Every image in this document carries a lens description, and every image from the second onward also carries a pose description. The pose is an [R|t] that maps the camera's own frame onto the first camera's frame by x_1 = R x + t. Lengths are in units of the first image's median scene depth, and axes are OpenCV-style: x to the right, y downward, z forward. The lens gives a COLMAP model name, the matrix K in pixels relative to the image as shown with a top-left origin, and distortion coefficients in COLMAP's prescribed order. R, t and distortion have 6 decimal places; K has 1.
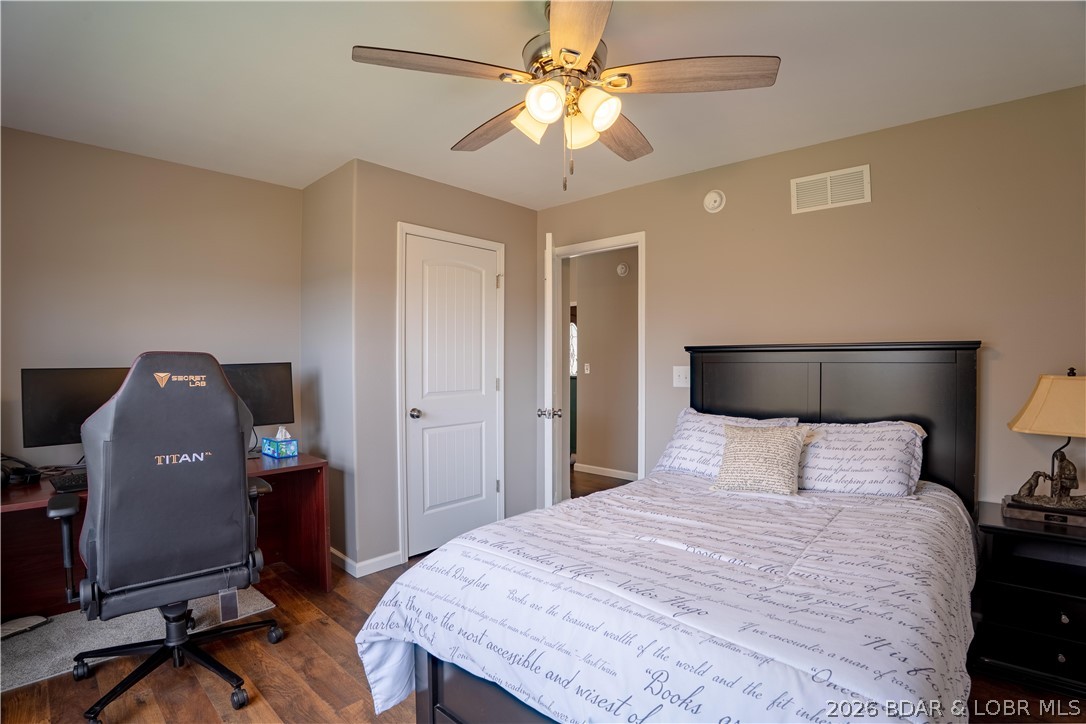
lens RADIAL K [[516.3, 0, 545.1], [0, 516.3, 362.5], [0, 0, 1]] dist [-0.090490, 0.001226]
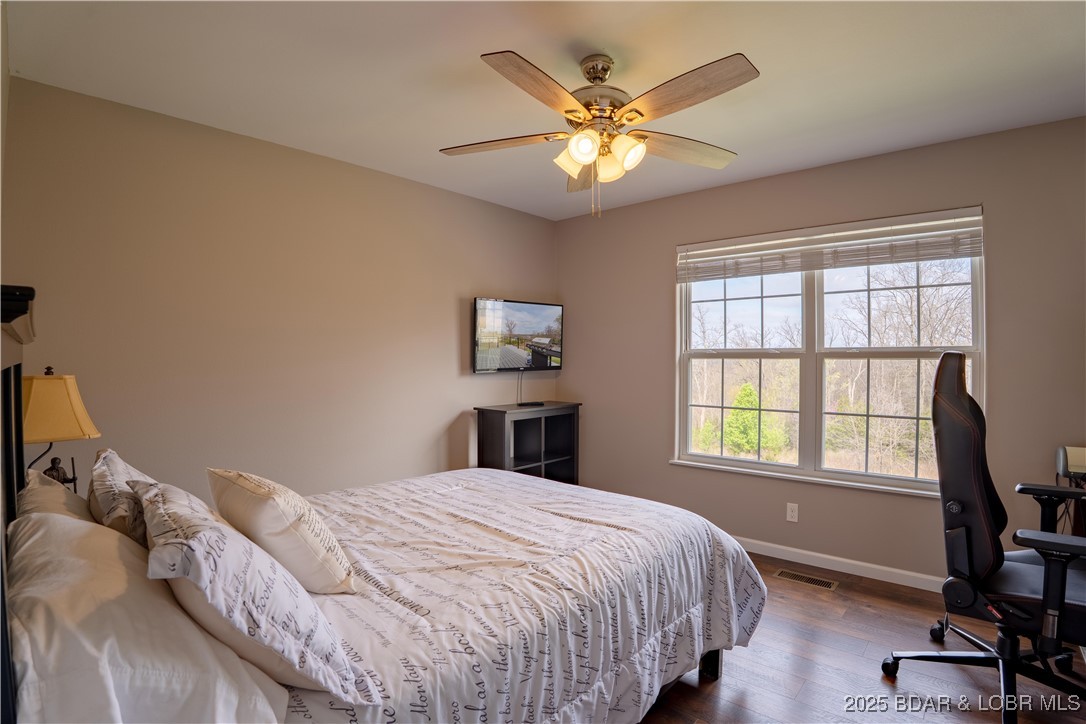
lens RADIAL K [[496.5, 0, 555.7], [0, 496.5, 362.2], [0, 0, 1]] dist [-0.002326, -0.000038]
pose [[-0.999980, 0.001565, -0.006166, 0.148410], [0.001451, 0.999828, 0.018493, -0.015965], [0.006194, 0.018484, -0.999810, 2.174543]]
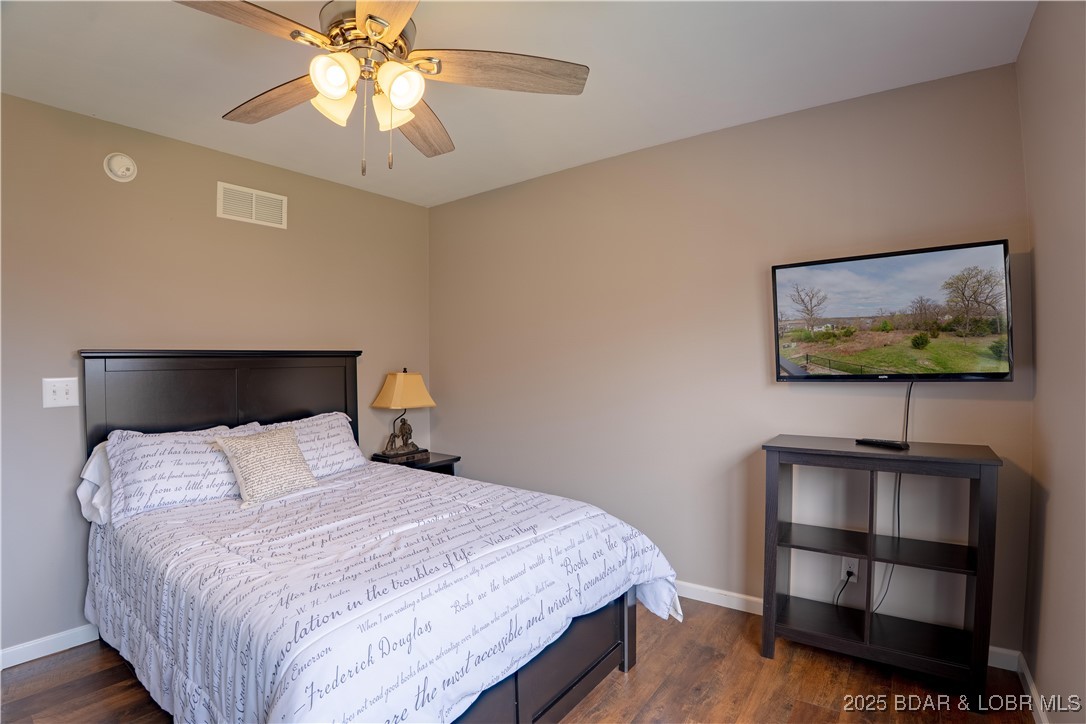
lens RADIAL K [[516.3, 0, 545.1], [0, 516.3, 362.5], [0, 0, 1]] dist [-0.090490, 0.001226]
pose [[-0.105455, 0.001751, 0.994423, -0.872499], [0.018451, 0.999830, 0.000196, -0.000917], [-0.994253, 0.018368, -0.105469, 0.783827]]
